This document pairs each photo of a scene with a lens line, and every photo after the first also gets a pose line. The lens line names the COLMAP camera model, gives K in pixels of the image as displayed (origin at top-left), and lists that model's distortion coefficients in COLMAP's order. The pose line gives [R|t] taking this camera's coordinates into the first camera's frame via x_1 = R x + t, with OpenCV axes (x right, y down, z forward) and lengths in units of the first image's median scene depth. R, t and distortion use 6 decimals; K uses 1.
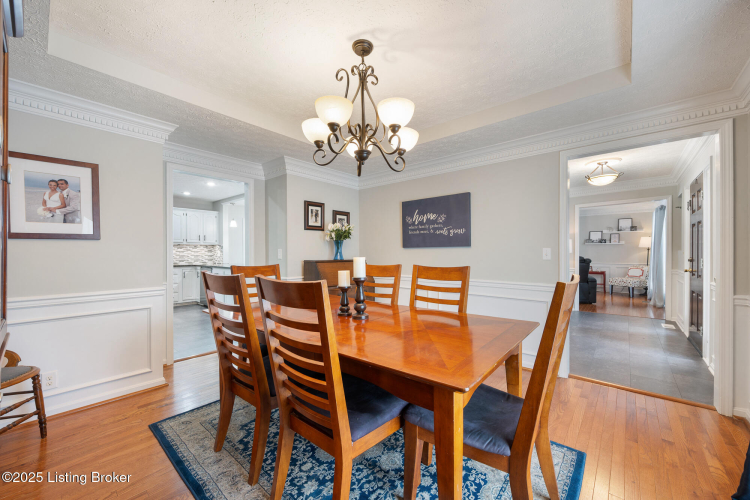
lens RADIAL K [[294.8, 0, 375.0], [0, 294.8, 250.0], [0, 0, 1]] dist [-0.000346, 0.000140]
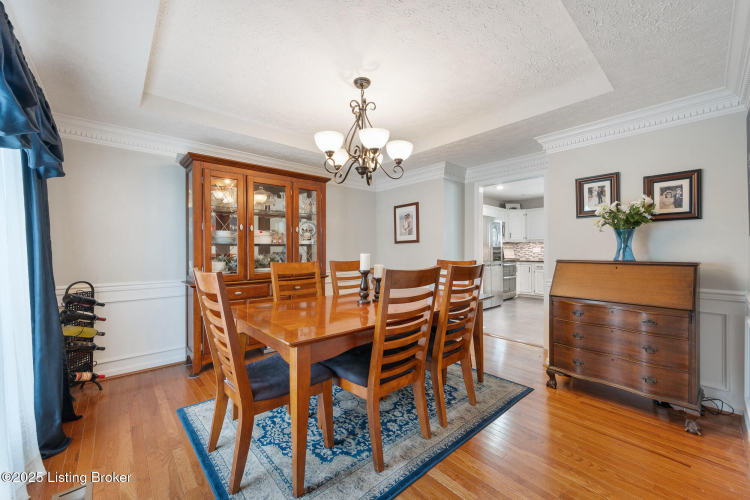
lens RADIAL K [[294.8, 0, 375.0], [0, 294.8, 250.0], [0, 0, 1]] dist [-0.000346, 0.000140]
pose [[-0.134091, 0.000132, -0.990969, 0.657100], [0.009182, 0.999957, -0.001110, 0.008616], [0.990927, -0.009248, -0.134086, 0.685764]]
